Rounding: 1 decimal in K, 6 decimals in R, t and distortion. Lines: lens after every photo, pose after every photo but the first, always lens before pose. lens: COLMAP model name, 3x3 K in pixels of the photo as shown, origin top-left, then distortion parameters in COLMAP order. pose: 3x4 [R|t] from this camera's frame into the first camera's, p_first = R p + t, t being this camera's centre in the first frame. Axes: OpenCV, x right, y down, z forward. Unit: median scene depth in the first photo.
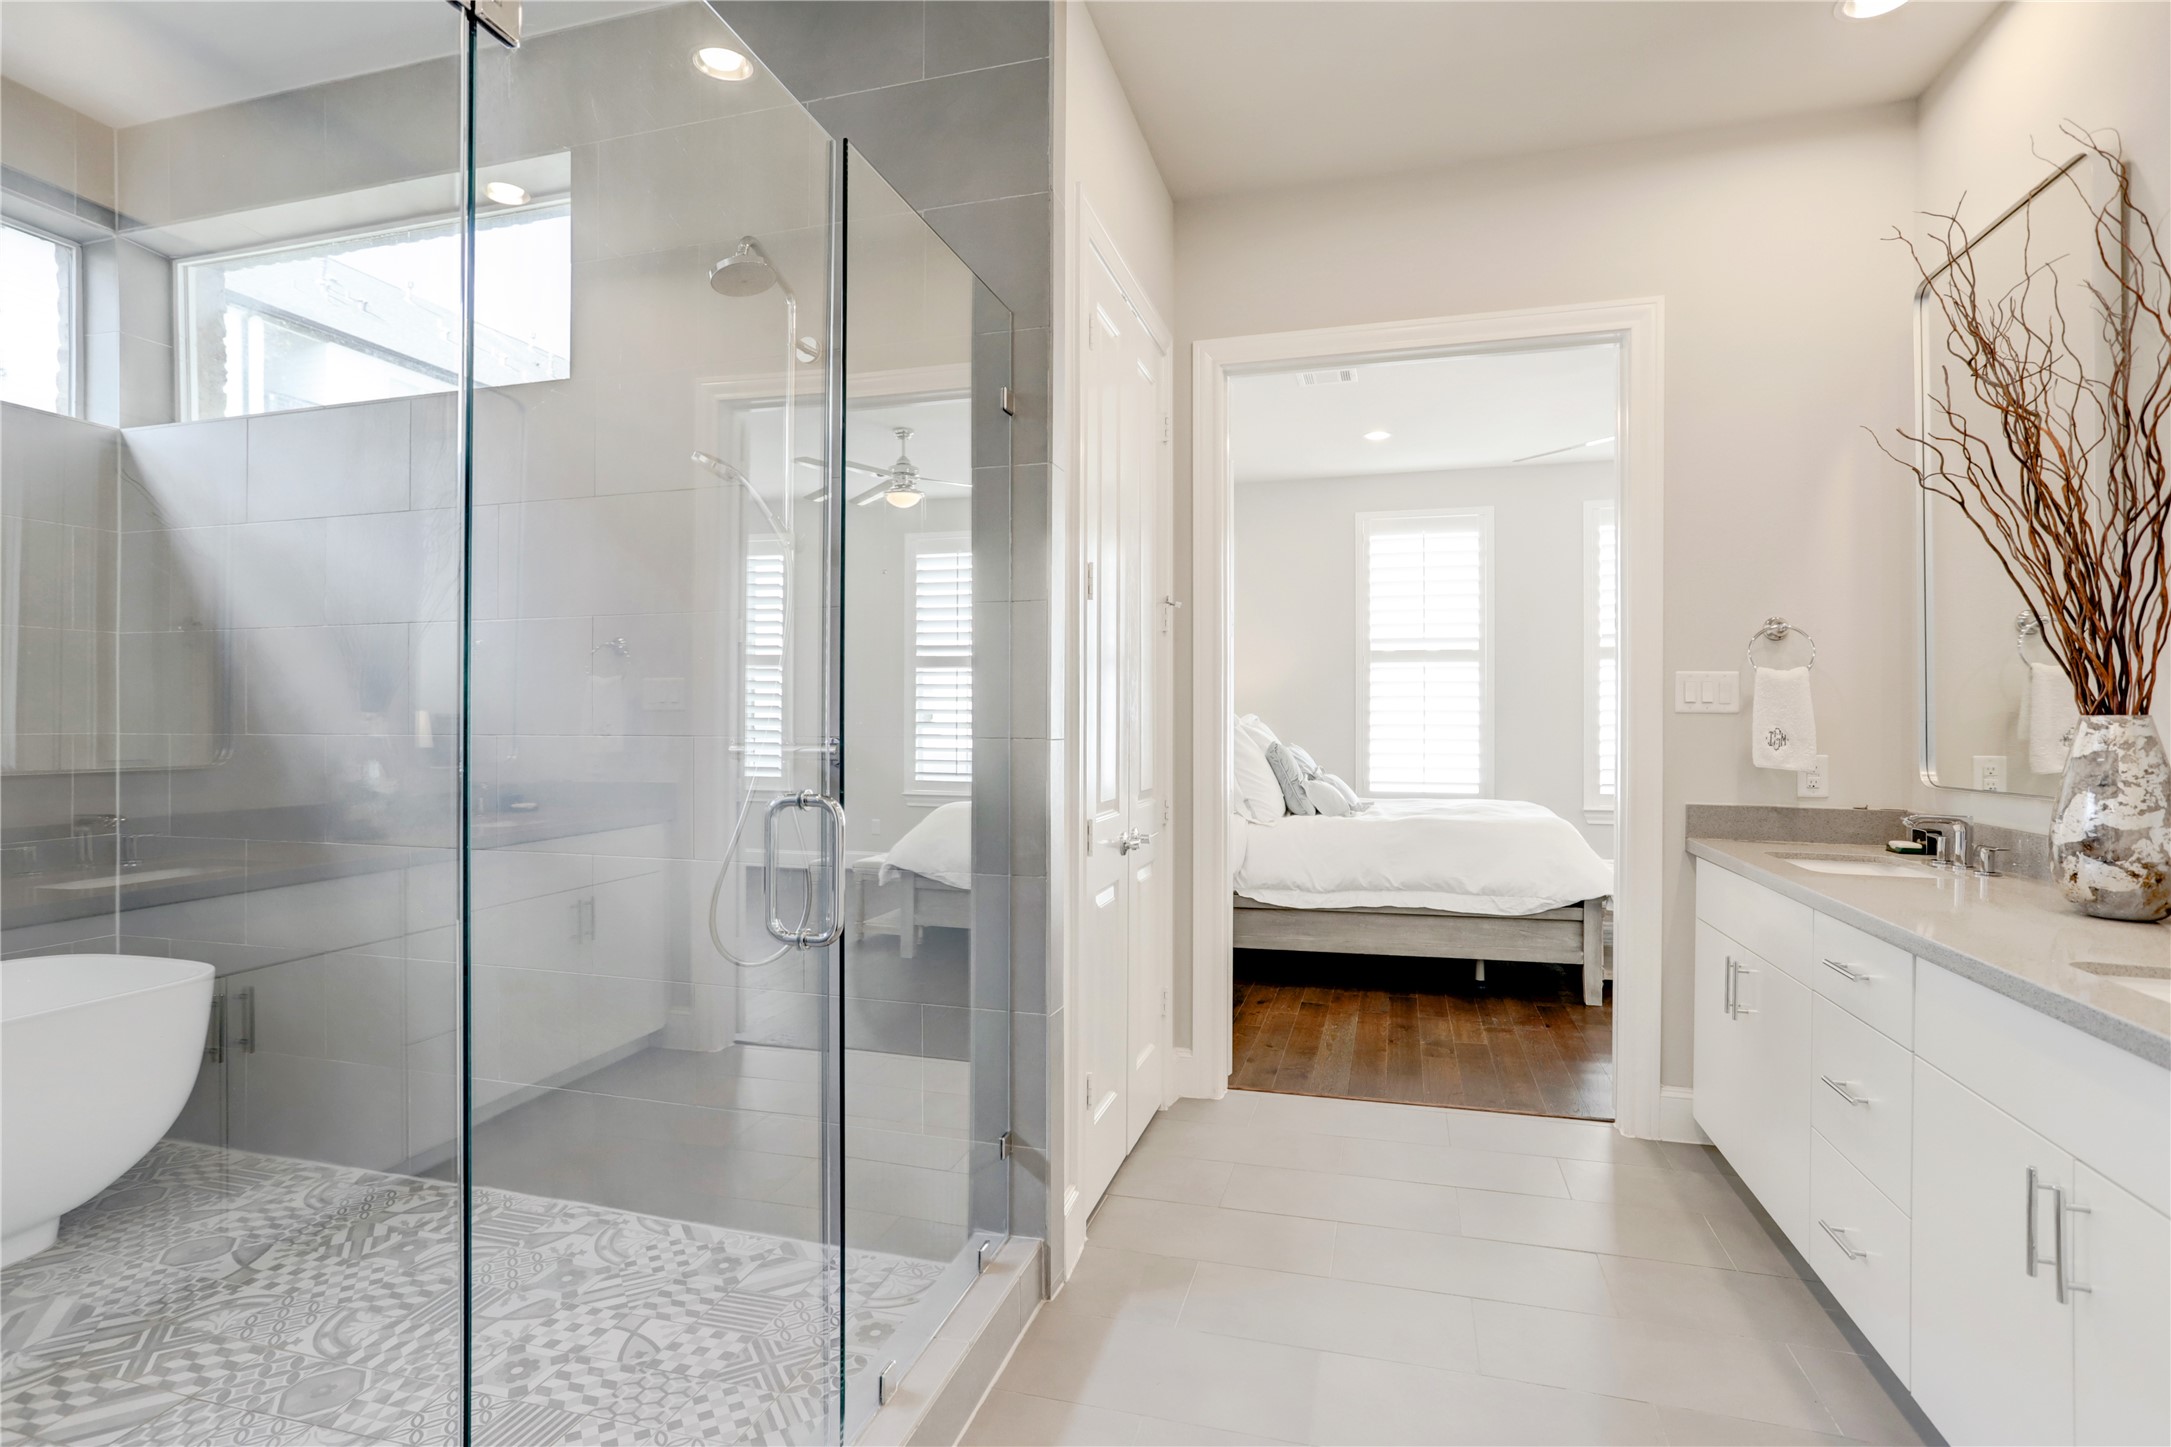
lens RADIAL K [[1089.1, 0, 1093.4], [0, 1089.1, 716.5], [0, 0, 1]] dist [-0.049456, 0.018774]
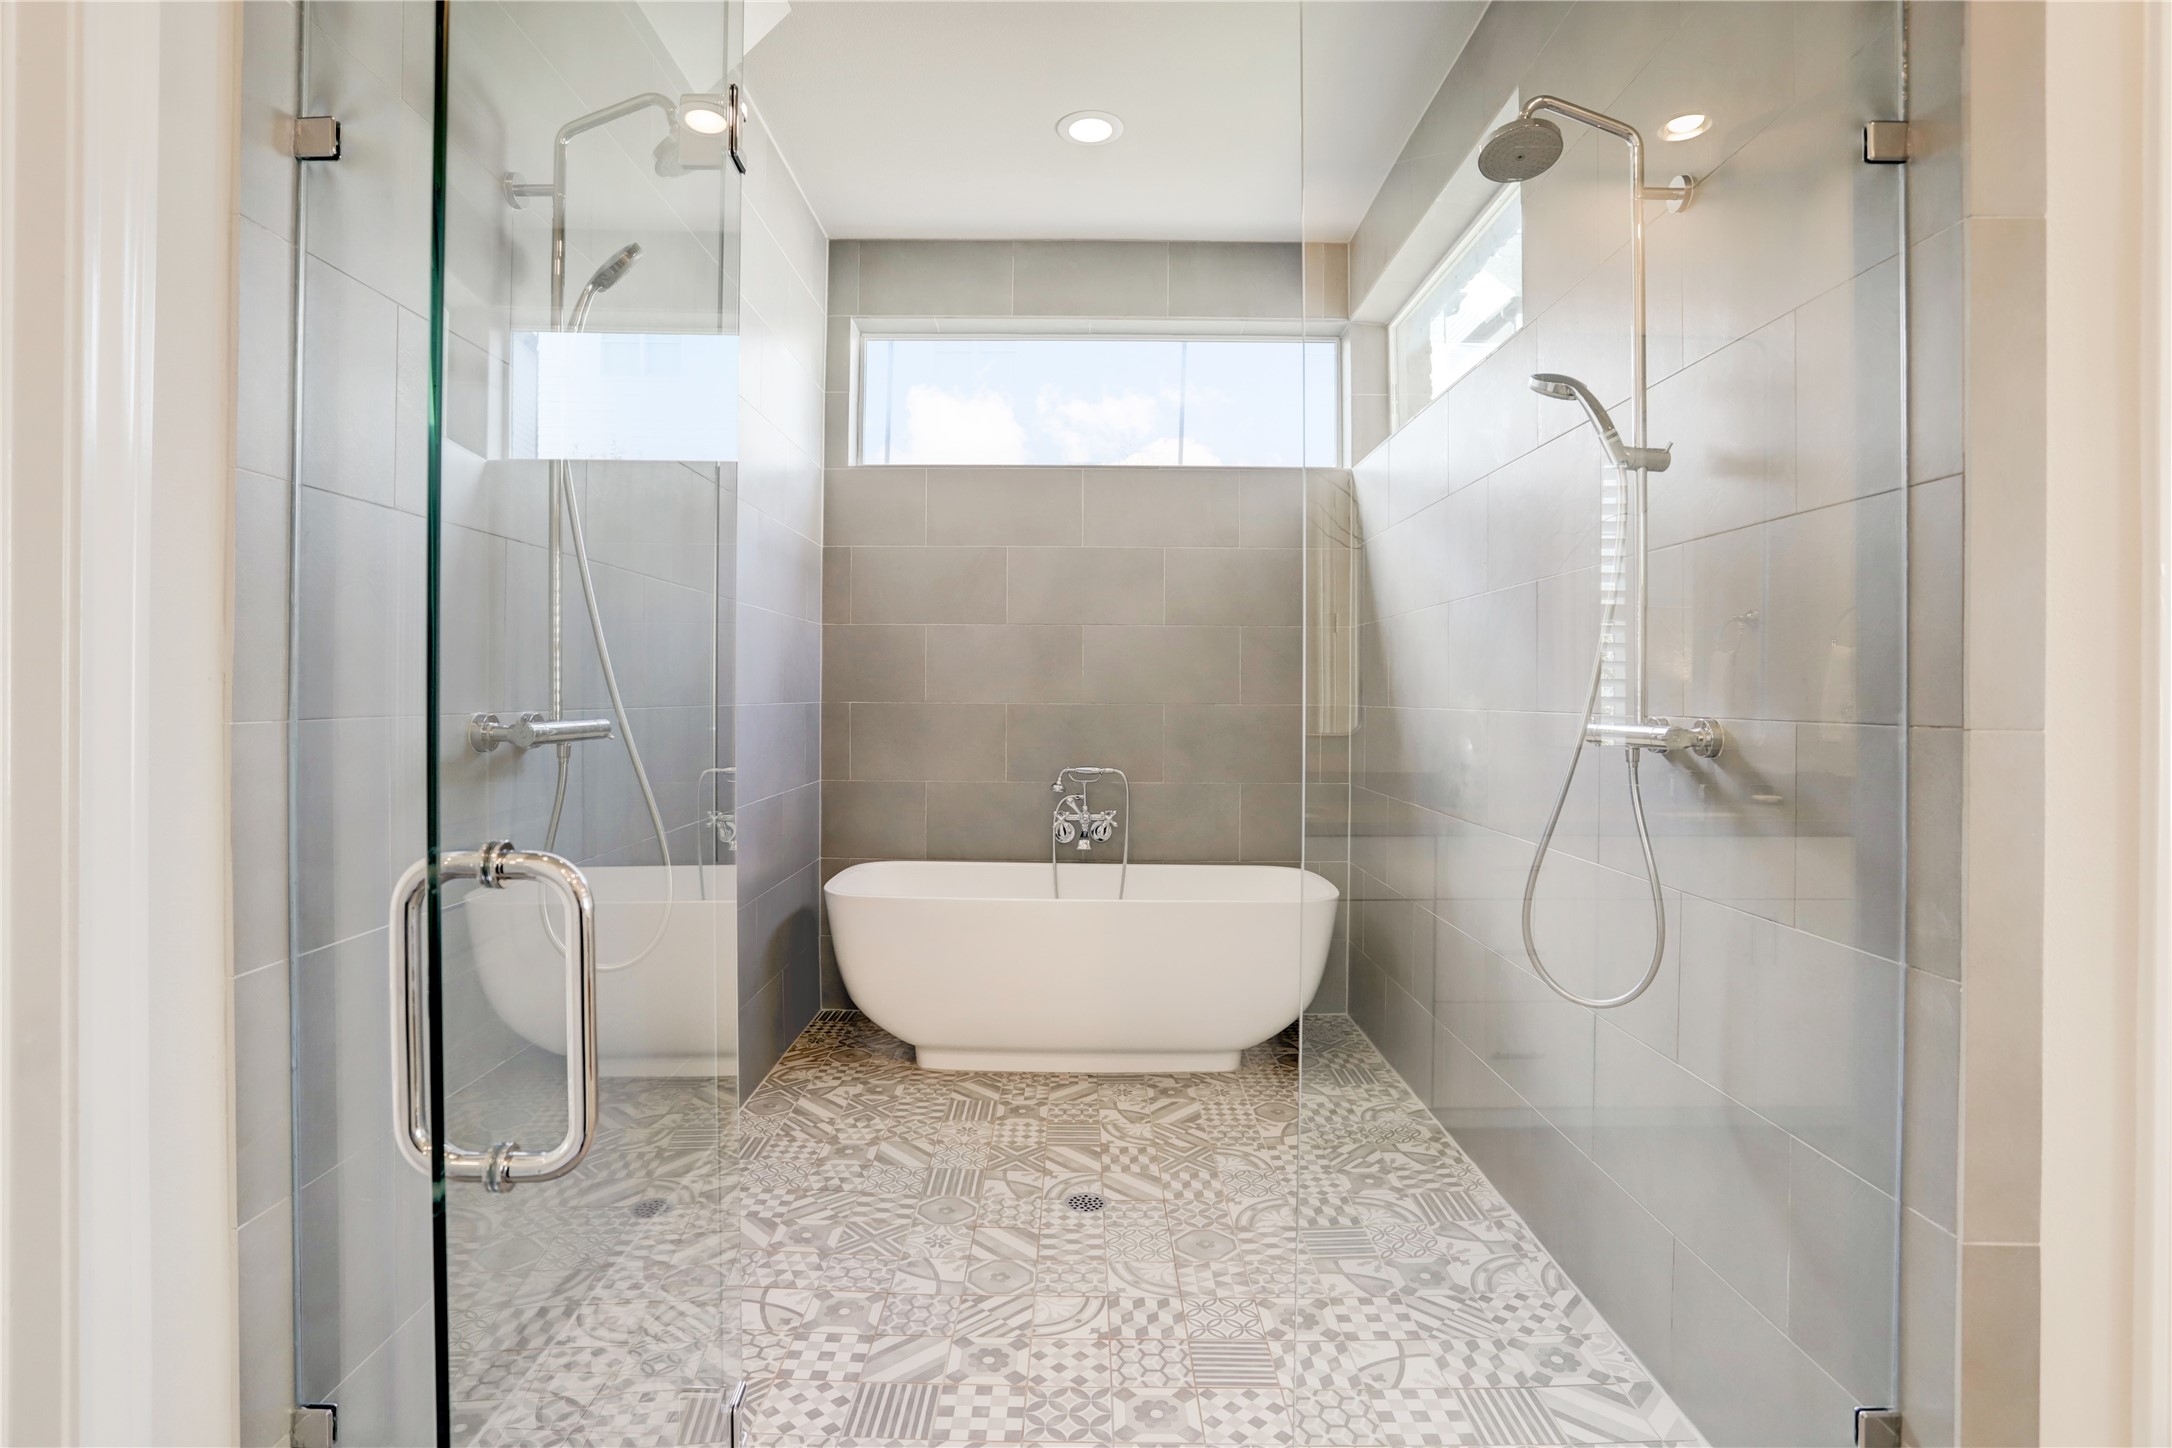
lens RADIAL K [[1089.6, 0, 1093.3], [0, 1089.6, 694.4], [0, 0, 1]] dist [-0.049456, 0.018774]
pose [[0.274760, 0.003270, -0.961507, 0.343575], [-0.011507, 0.999934, 0.000112, 0.007476], [0.961444, 0.011034, 0.274779, 0.435031]]
